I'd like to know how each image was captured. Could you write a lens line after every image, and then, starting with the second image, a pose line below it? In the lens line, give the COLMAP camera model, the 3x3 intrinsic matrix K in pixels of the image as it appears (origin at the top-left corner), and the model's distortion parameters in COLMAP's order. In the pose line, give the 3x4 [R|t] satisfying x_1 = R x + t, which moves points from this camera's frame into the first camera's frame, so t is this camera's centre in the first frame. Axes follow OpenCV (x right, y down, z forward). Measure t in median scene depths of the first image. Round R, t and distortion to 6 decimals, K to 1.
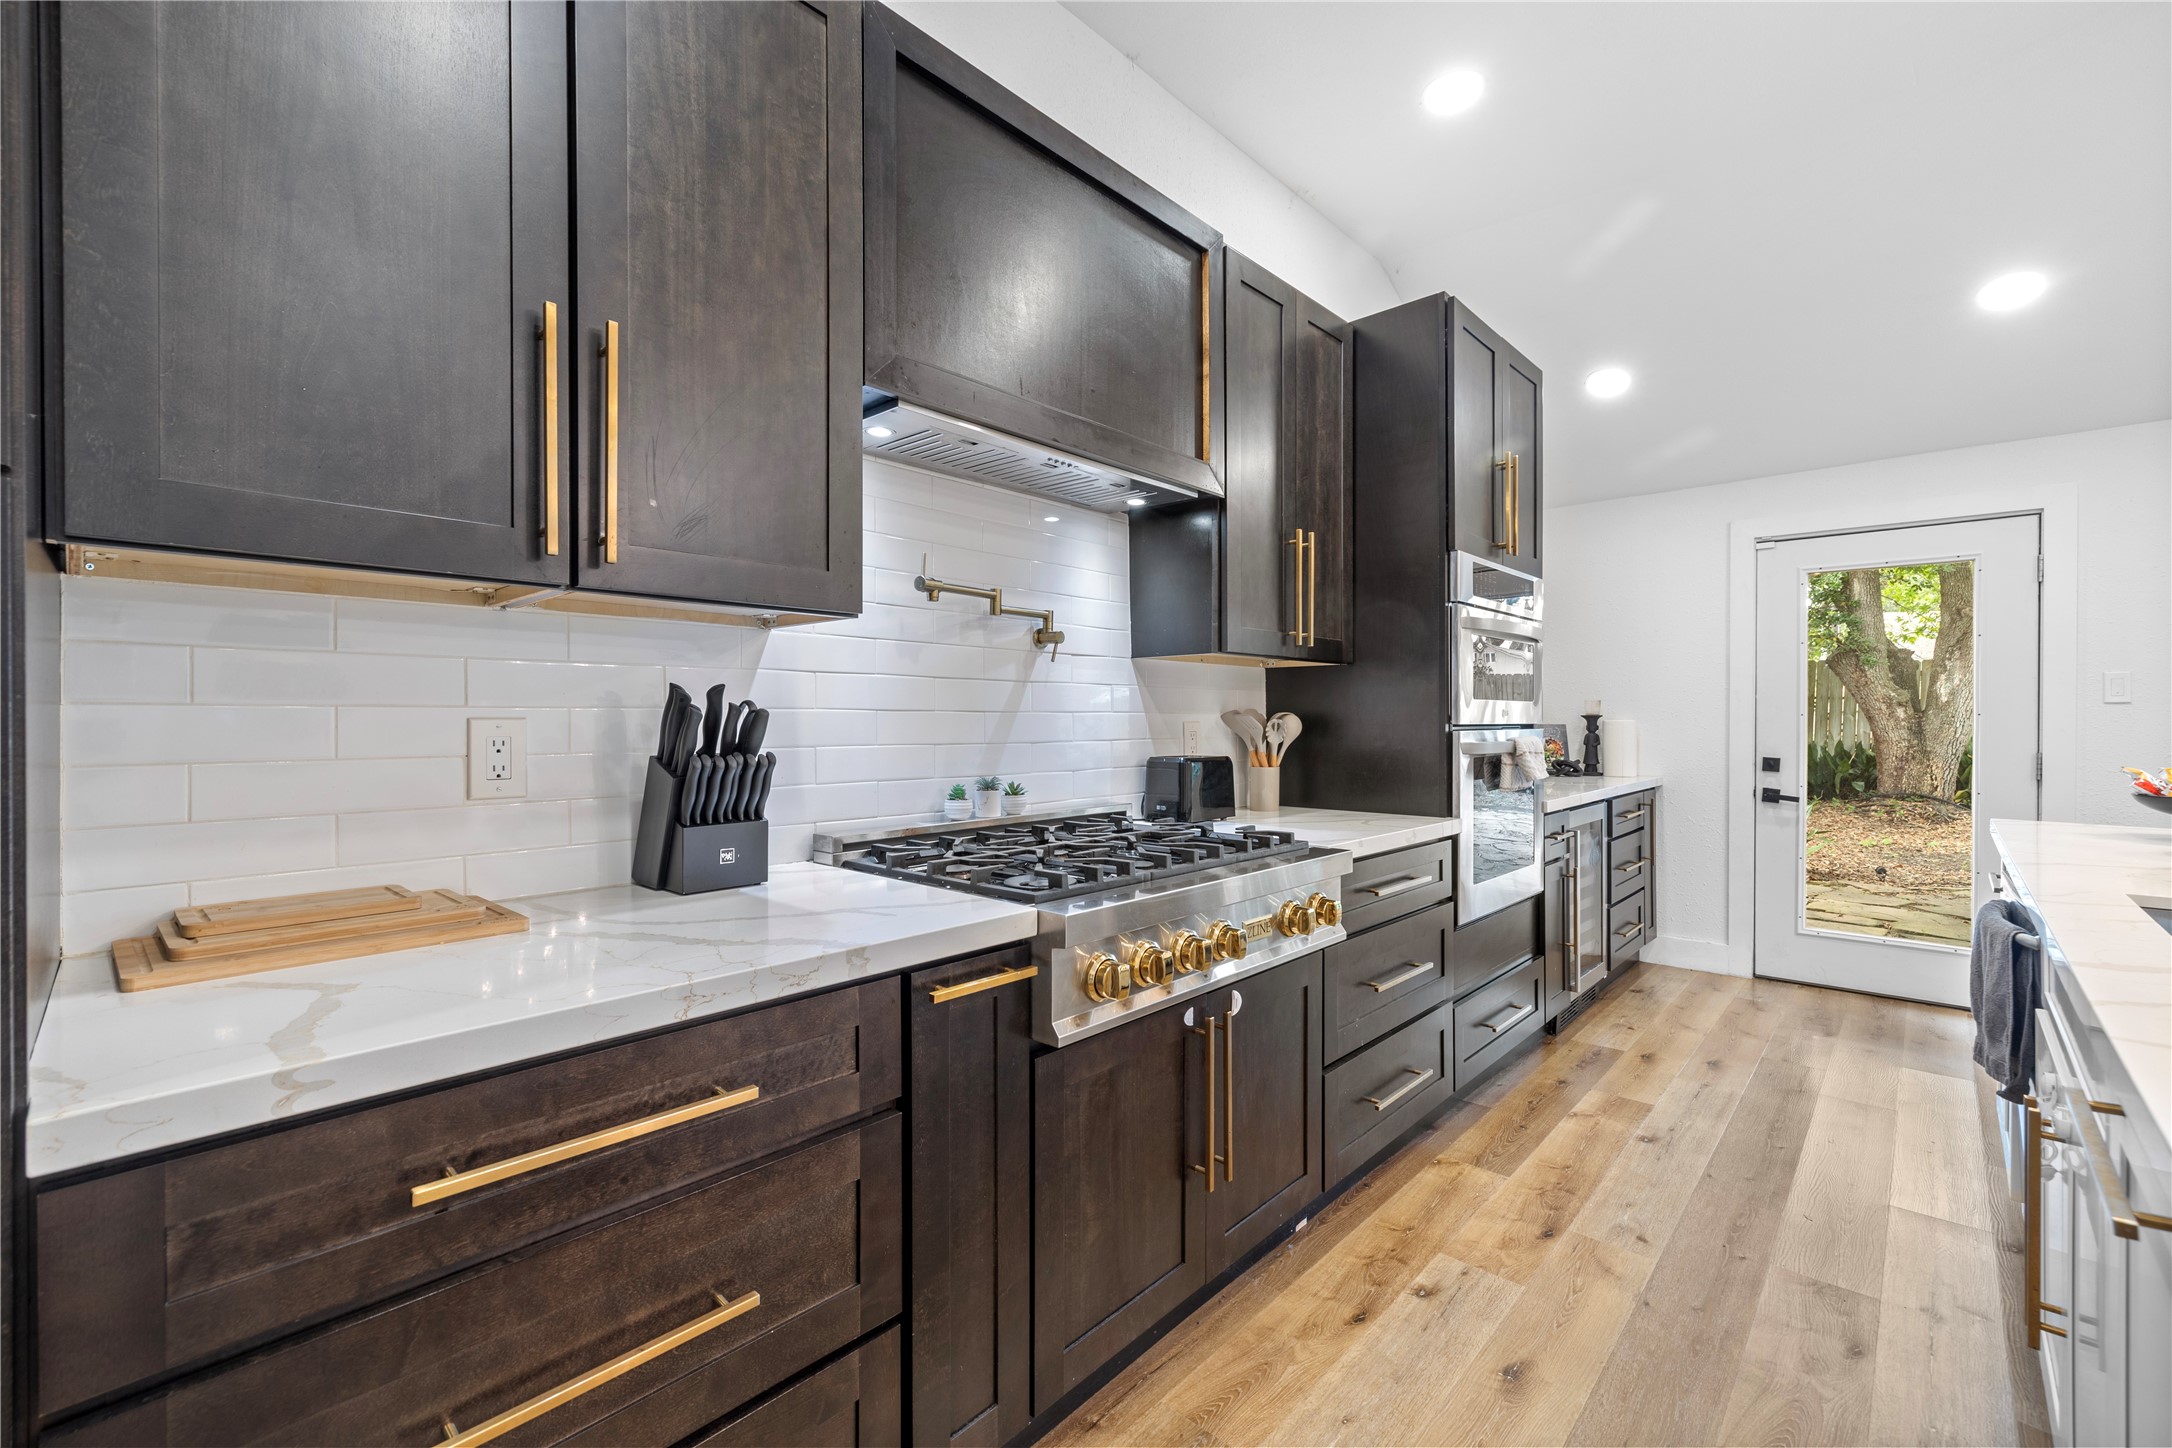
lens RADIAL K [[918.6, 0, 1072.5], [0, 918.6, 722.7], [0, 0, 1]] dist [-0.000806, 0.000706]
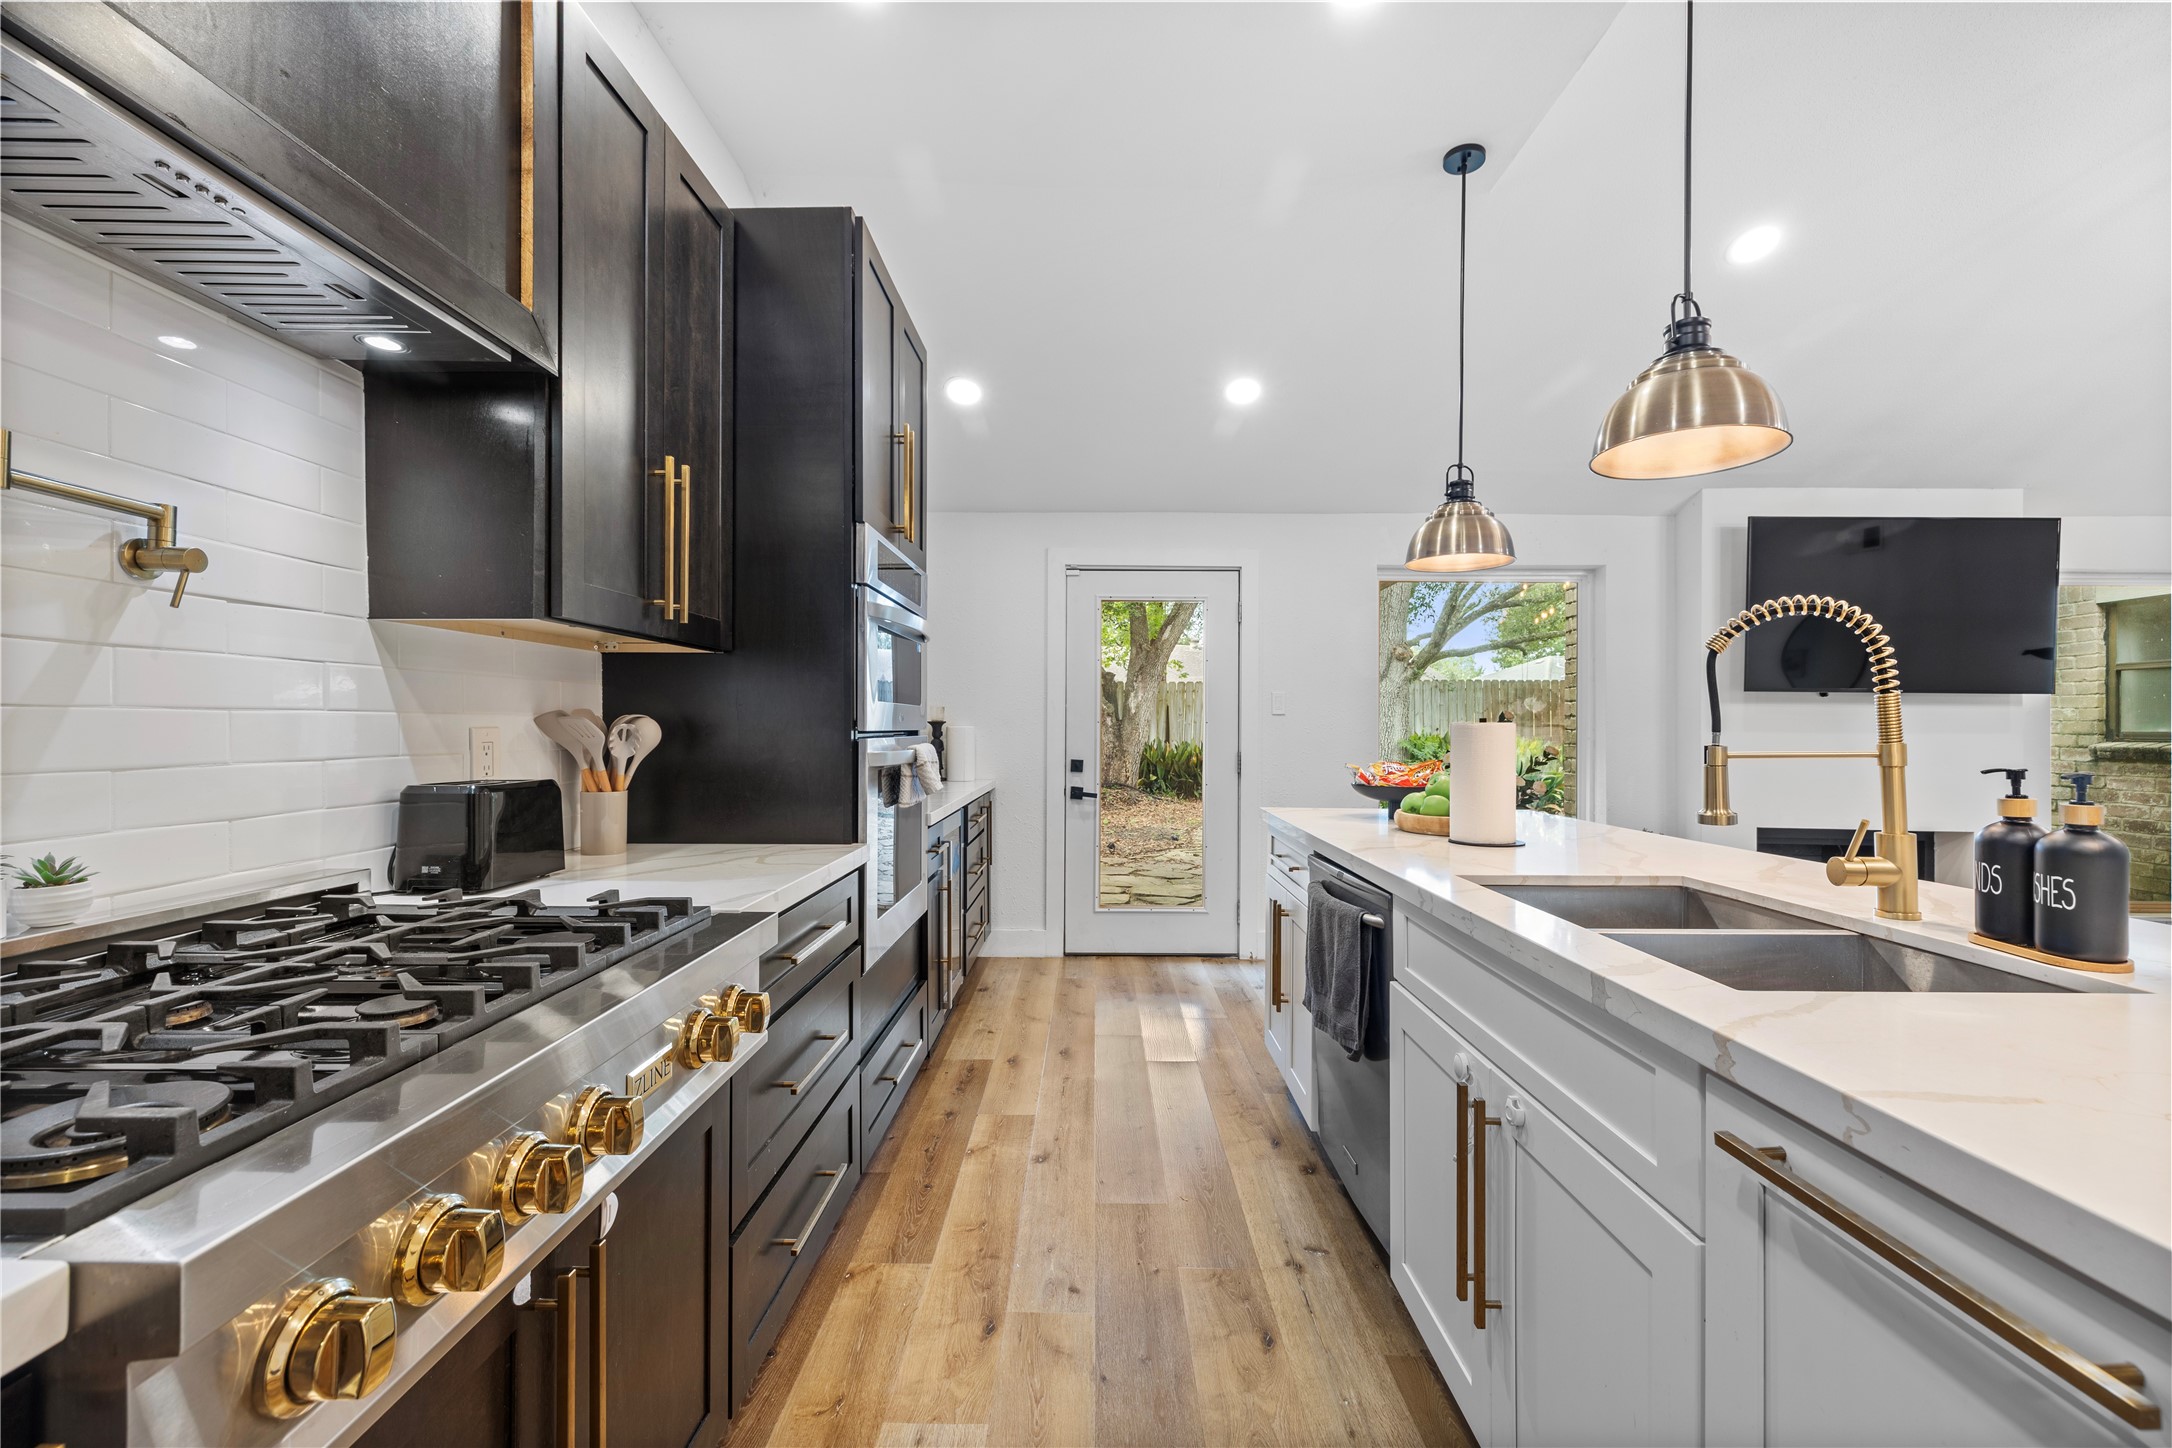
lens RADIAL K [[918.6, 0, 1094.7], [0, 918.6, 723.3], [0, 0, 1]] dist [-0.000806, 0.000706]
pose [[0.732337, 0.004723, 0.680926, 0.004641], [-0.000612, 0.999980, -0.006277, -0.000119], [-0.680942, 0.004180, 0.732326, 0.264965]]
